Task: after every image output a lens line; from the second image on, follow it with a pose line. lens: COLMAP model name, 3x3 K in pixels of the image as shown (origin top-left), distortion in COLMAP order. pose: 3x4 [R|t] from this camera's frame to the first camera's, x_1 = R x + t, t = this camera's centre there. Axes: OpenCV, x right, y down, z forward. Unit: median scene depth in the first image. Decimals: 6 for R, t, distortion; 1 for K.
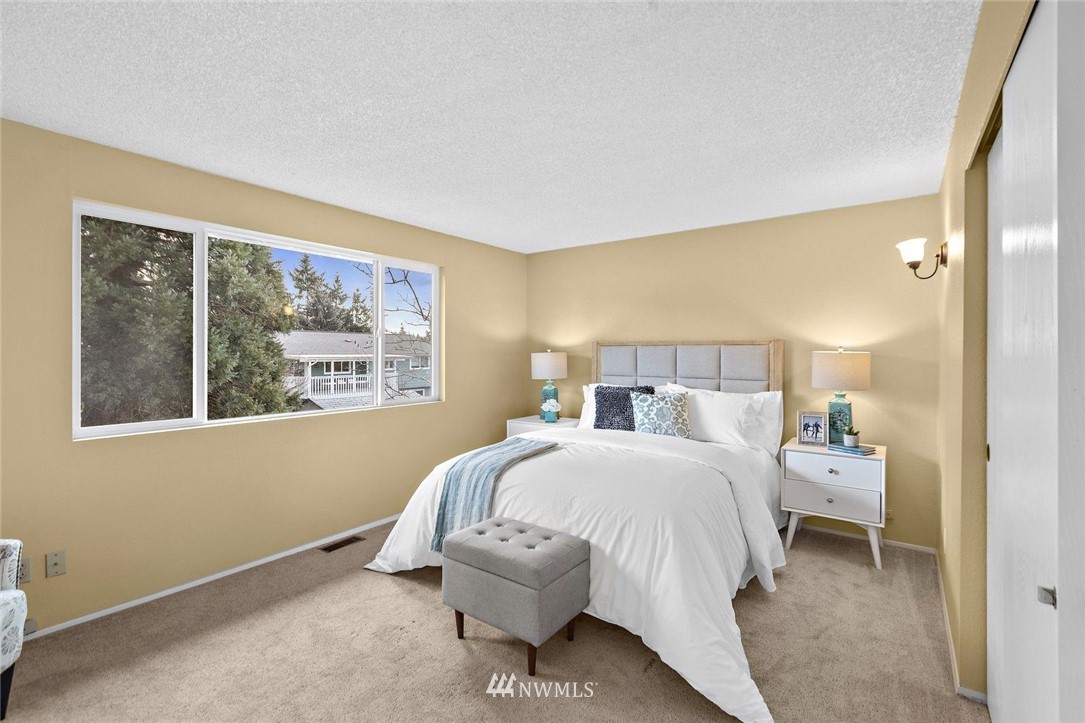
lens RADIAL K [[499.6, 0, 542.5], [0, 499.6, 361.5], [0, 0, 1]] dist [0.000949, 0.000076]
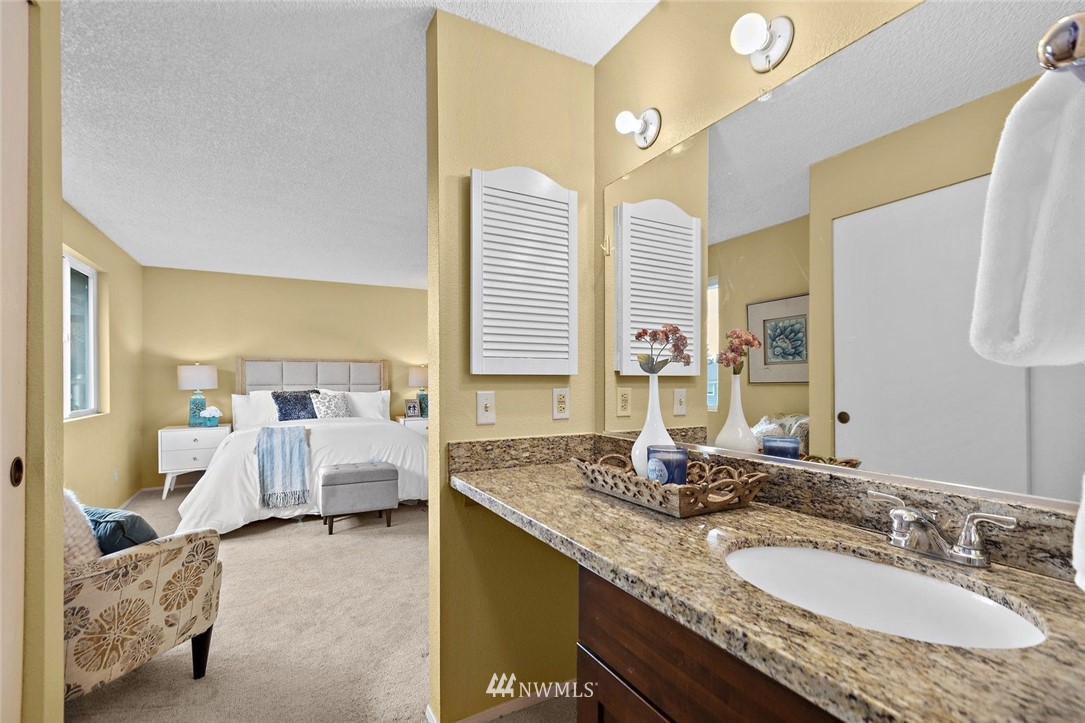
lens RADIAL K [[491.9, 0, 543.8], [0, 491.9, 369.7], [0, 0, 1]] dist [0.001538, 0.000287]
pose [[0.432439, 0.012925, 0.901570, -0.788532], [0.019273, 0.999536, -0.023573, 0.039170], [-0.901457, 0.027570, 0.431990, -0.197954]]
